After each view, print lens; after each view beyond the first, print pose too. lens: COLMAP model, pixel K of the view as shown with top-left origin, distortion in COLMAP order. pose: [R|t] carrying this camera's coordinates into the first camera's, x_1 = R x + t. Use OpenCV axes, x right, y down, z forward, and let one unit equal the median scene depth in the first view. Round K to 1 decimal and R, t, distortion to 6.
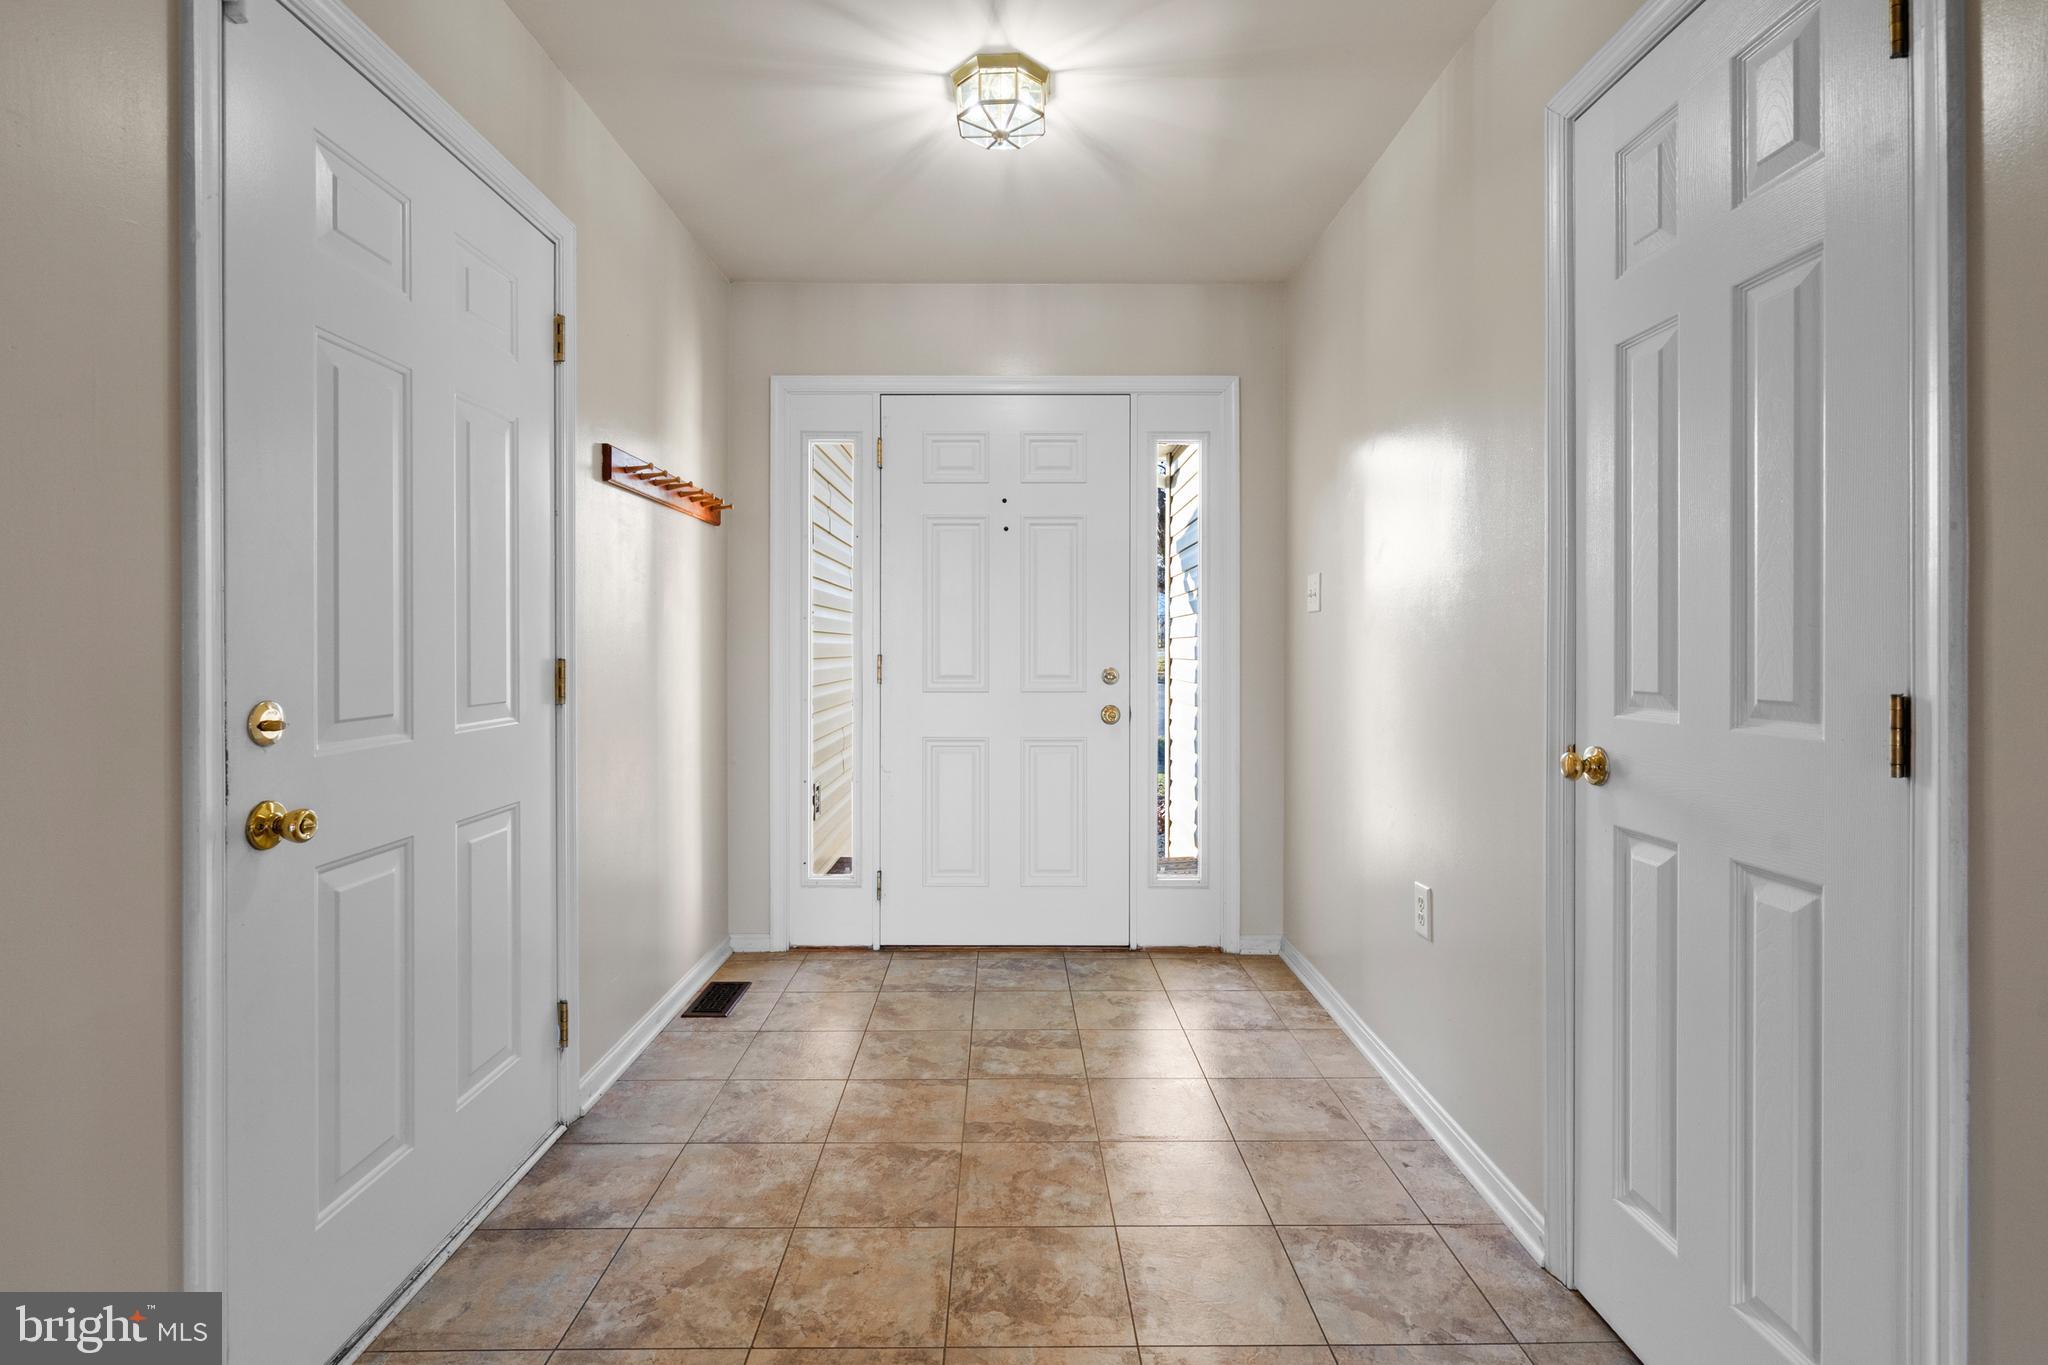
lens RADIAL K [[931.2, 0, 1012.0], [0, 931.2, 653.8], [0, 0, 1]] dist [-0.000657, -0.000186]
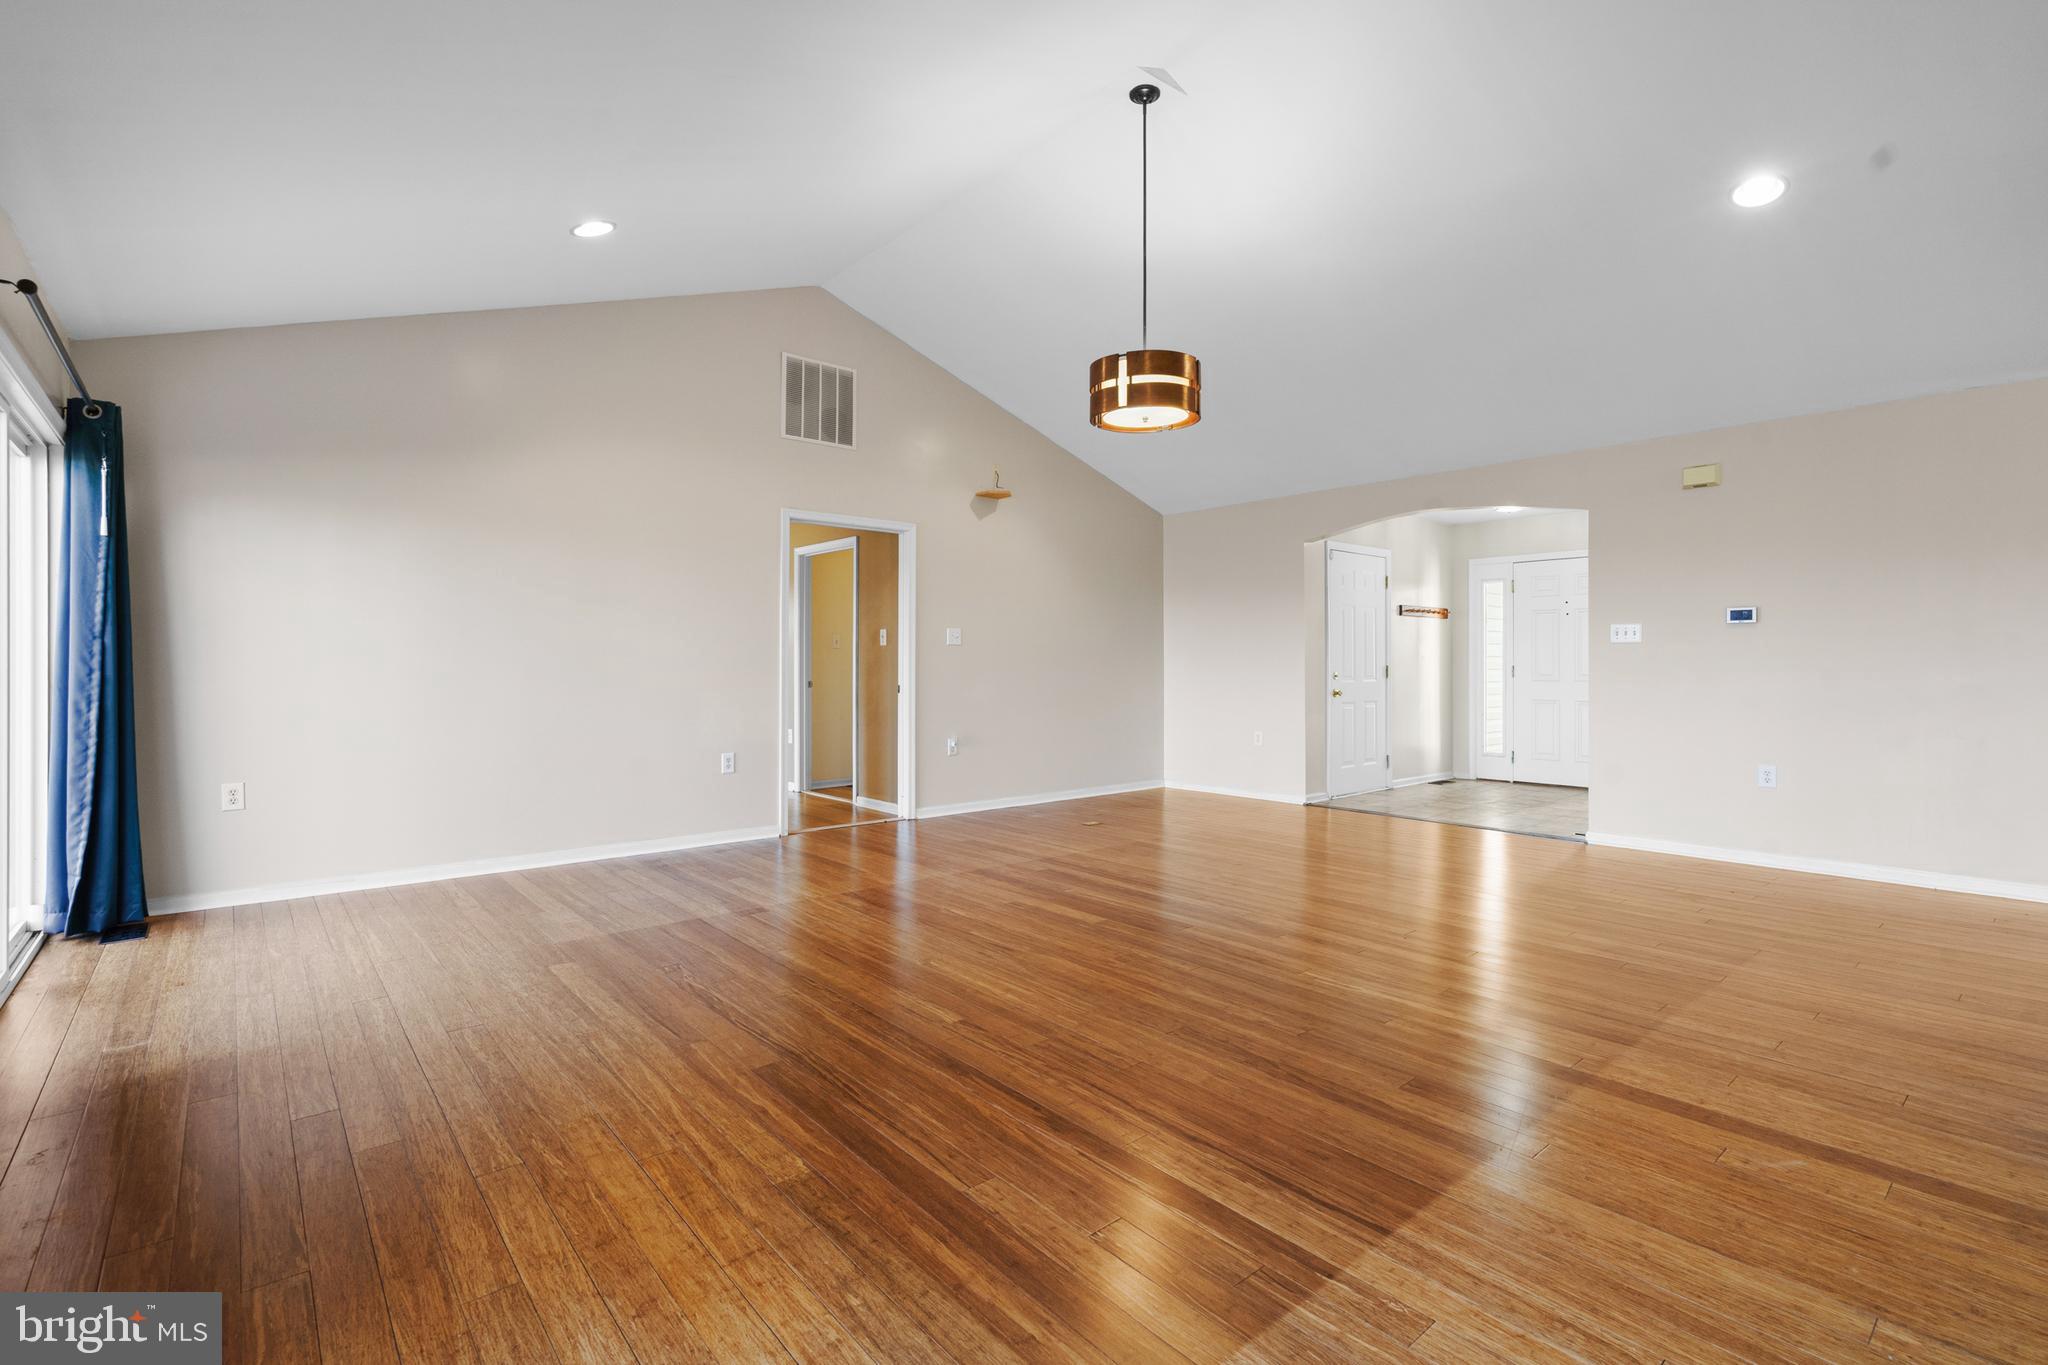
lens RADIAL K [[931.2, 0, 1022.4], [0, 931.2, 670.8], [0, 0, 1]] dist [-0.000657, -0.000186]
pose [[0.652423, 0.004390, -0.757842, 1.120302], [-0.003343, 0.999990, 0.002915, 0.014983], [0.757847, 0.000631, 0.652432, -2.053394]]
